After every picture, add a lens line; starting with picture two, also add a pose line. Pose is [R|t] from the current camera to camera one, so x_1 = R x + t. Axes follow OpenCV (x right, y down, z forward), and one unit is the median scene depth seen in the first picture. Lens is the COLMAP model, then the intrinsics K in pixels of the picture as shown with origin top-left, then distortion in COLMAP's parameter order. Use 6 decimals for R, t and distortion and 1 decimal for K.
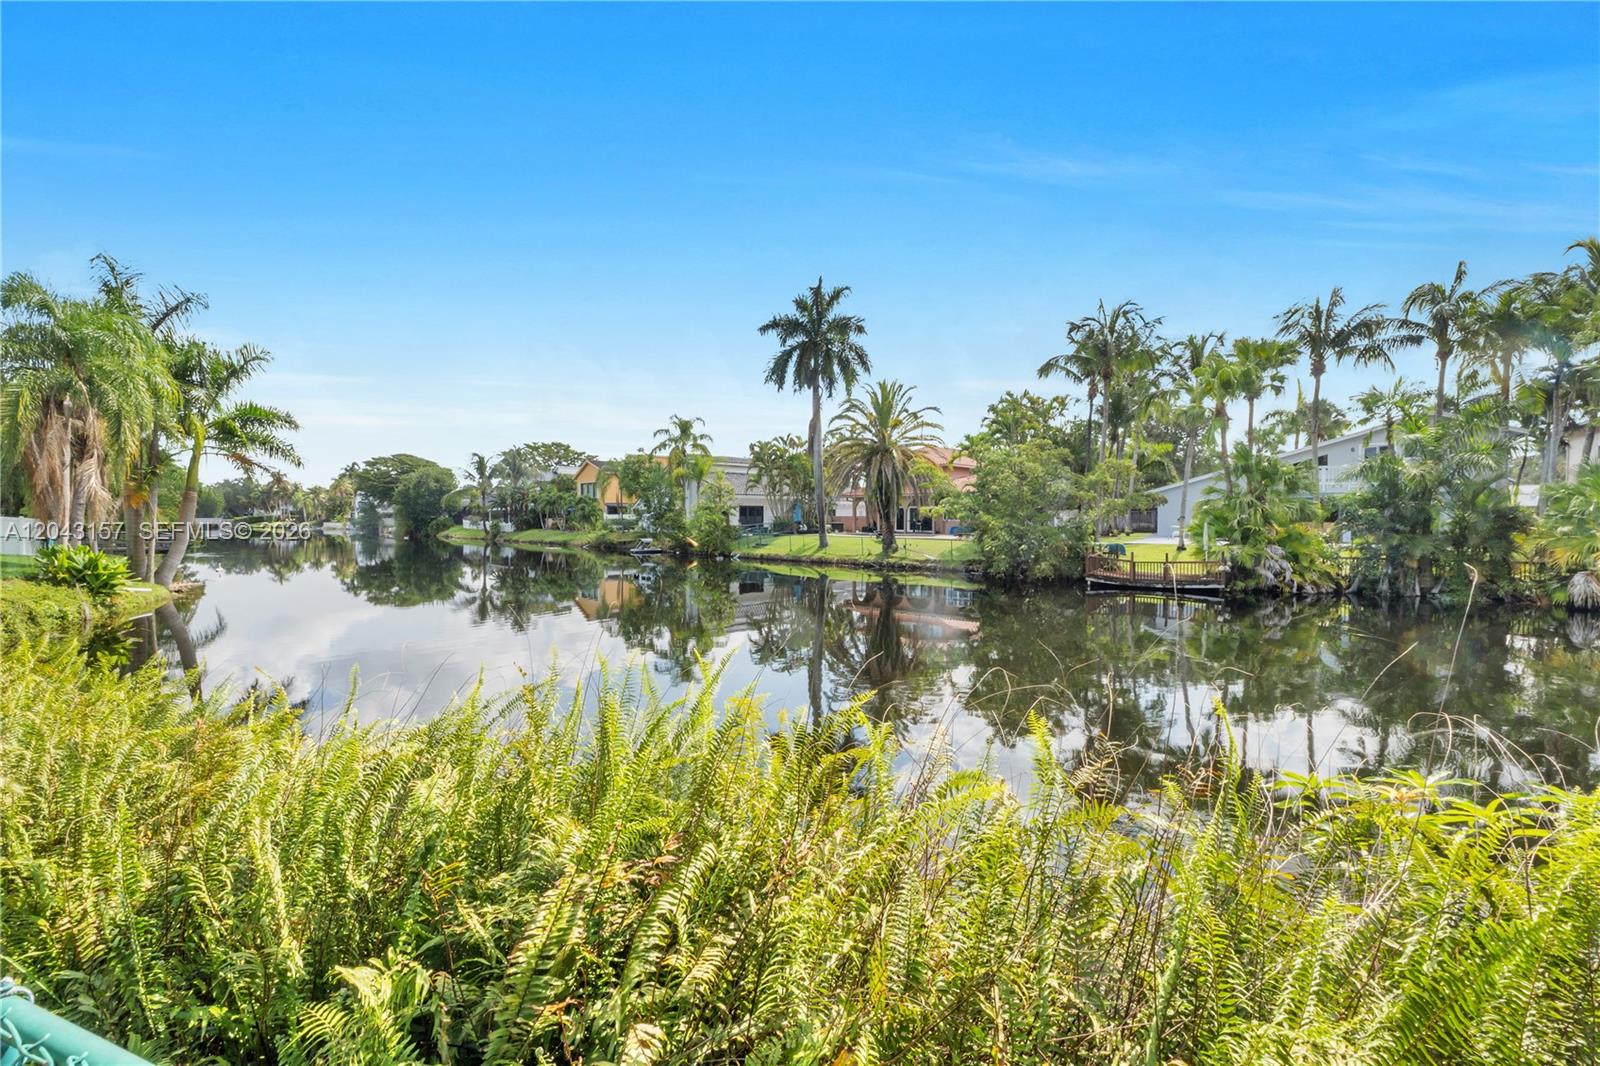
lens RADIAL K [[675.3, 0, 798.4], [0, 675.3, 527.0], [0, 0, 1]] dist [-0.008208, -0.000452]
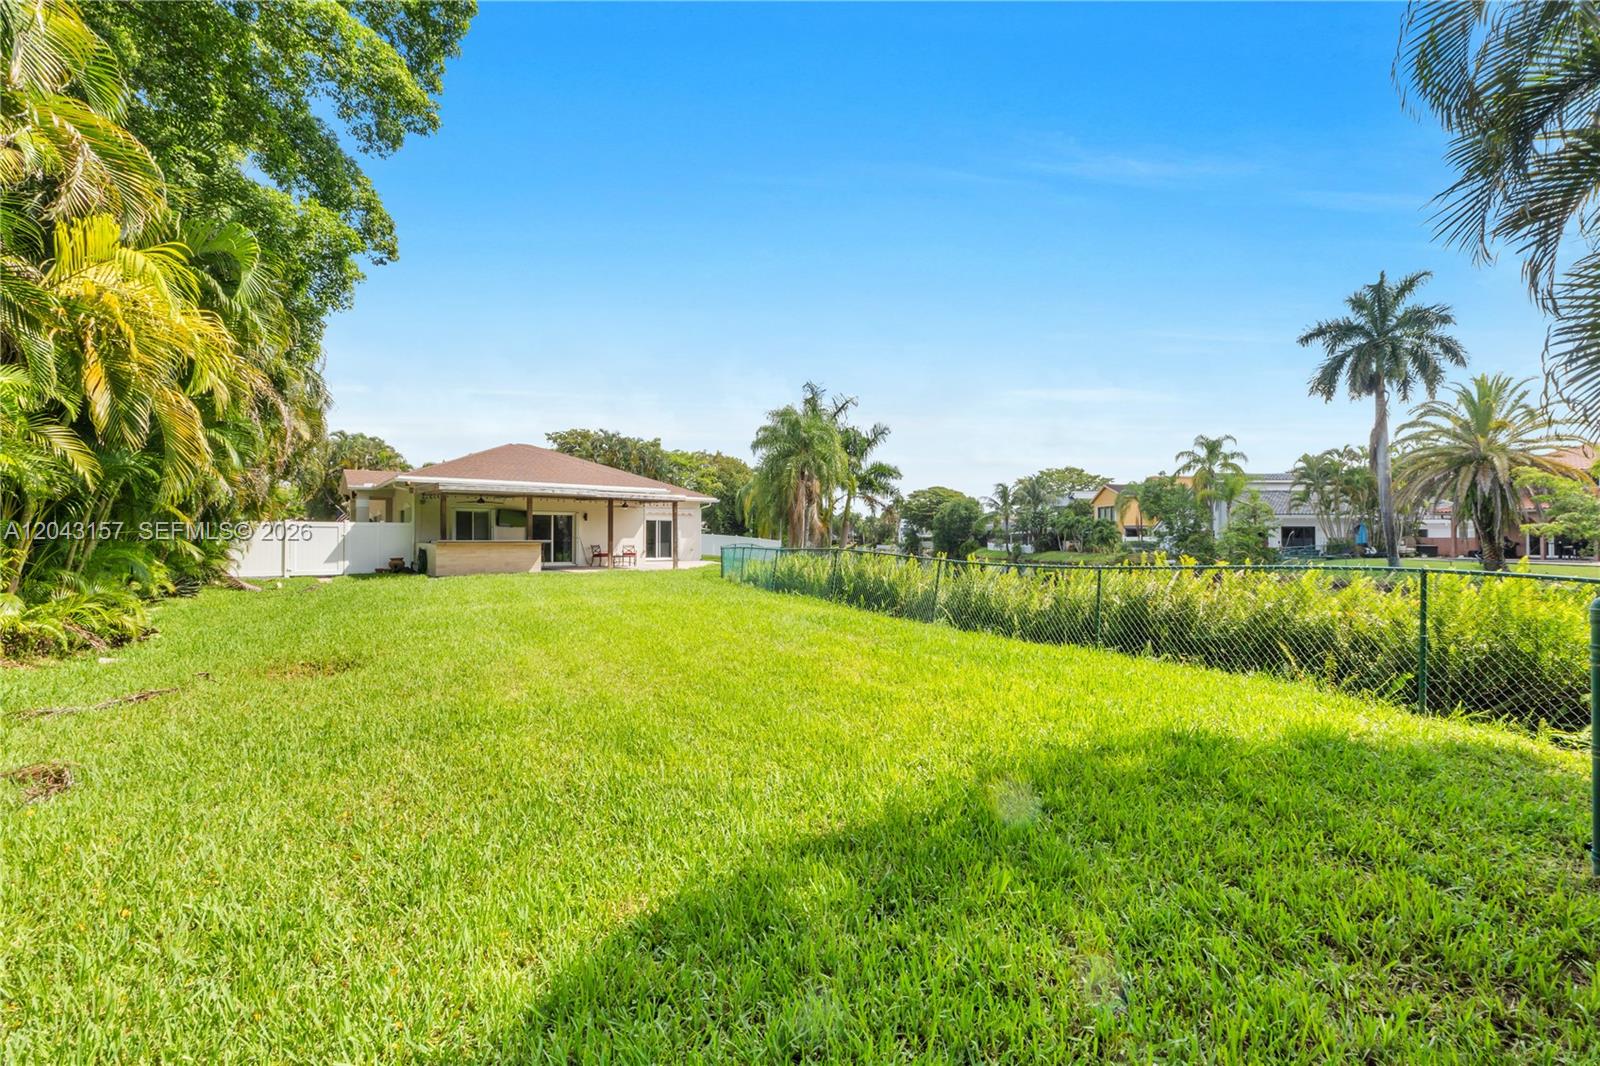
lens RADIAL K [[675.3, 0, 786.7], [0, 675.3, 533.7], [0, 0, 1]] dist [-0.008208, -0.000452]
pose [[0.740293, -0.006647, -0.672251, 0.031908], [-0.010717, 0.999707, -0.021686, 0.005910], [0.672199, 0.023259, 0.740005, -0.142215]]
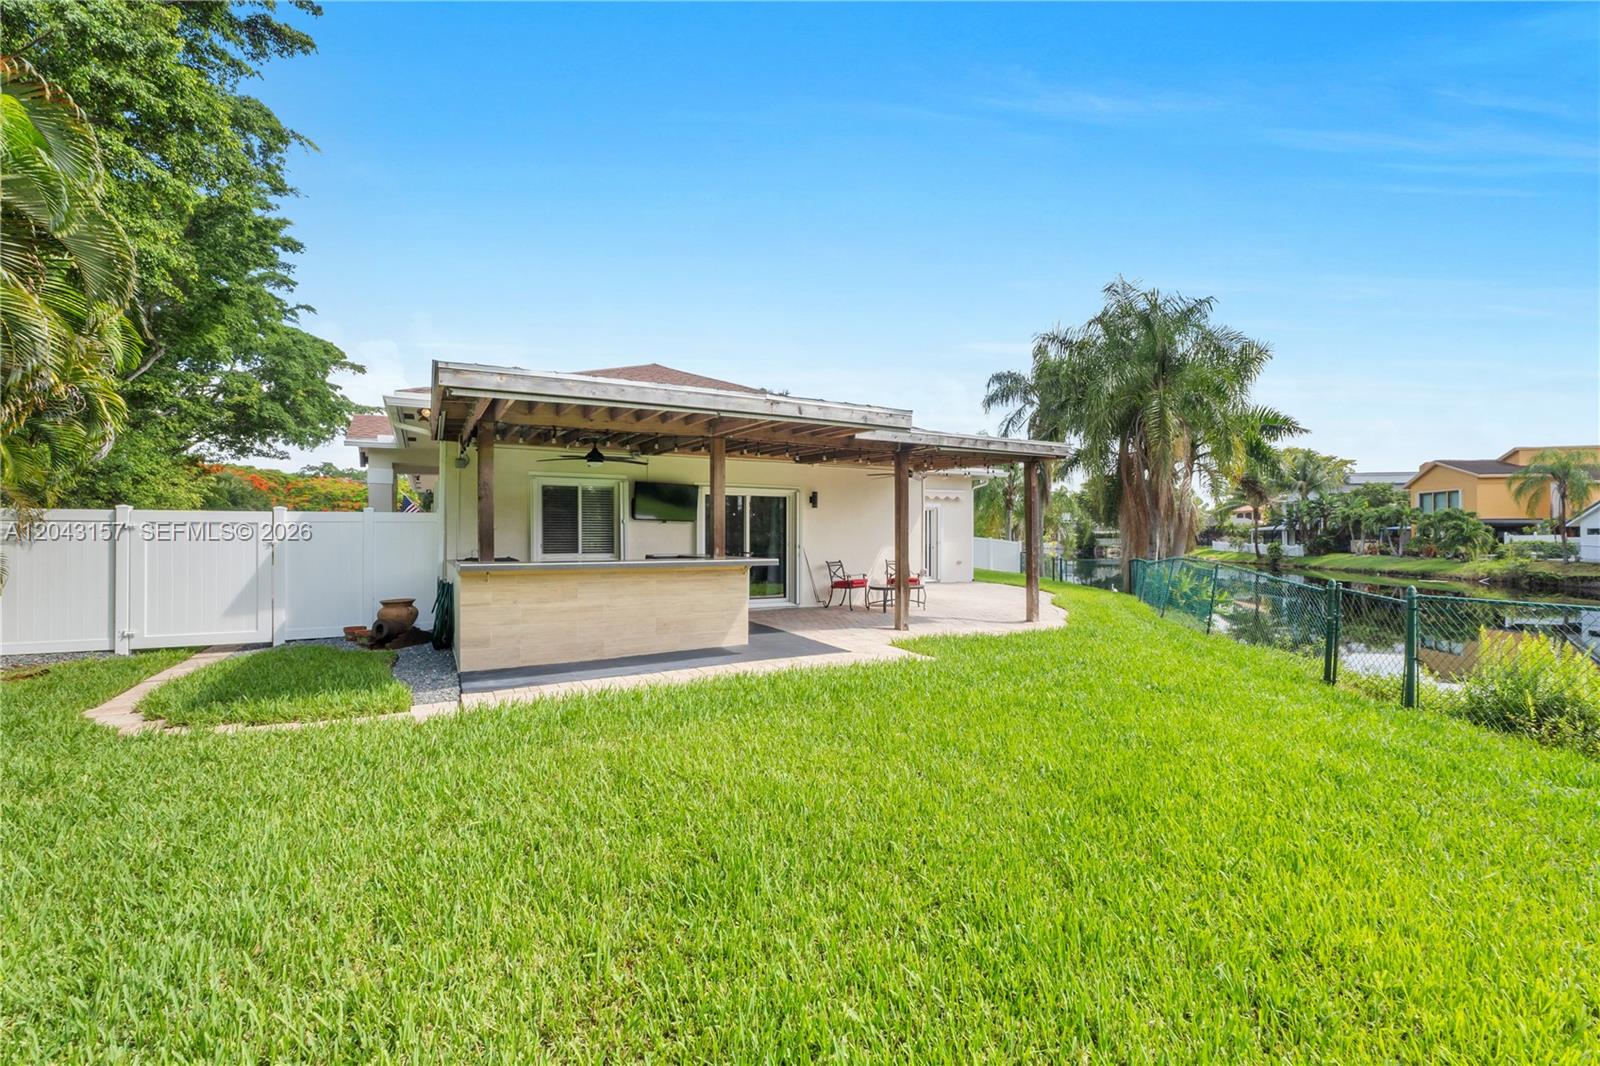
lens RADIAL K [[675.3, 0, 796.7], [0, 675.3, 533.6], [0, 0, 1]] dist [-0.008208, -0.000452]
pose [[0.630365, -0.004425, -0.776286, -0.300155], [-0.011018, 0.999832, -0.014646, -0.002470], [0.776220, 0.017785, 0.630211, 0.004364]]
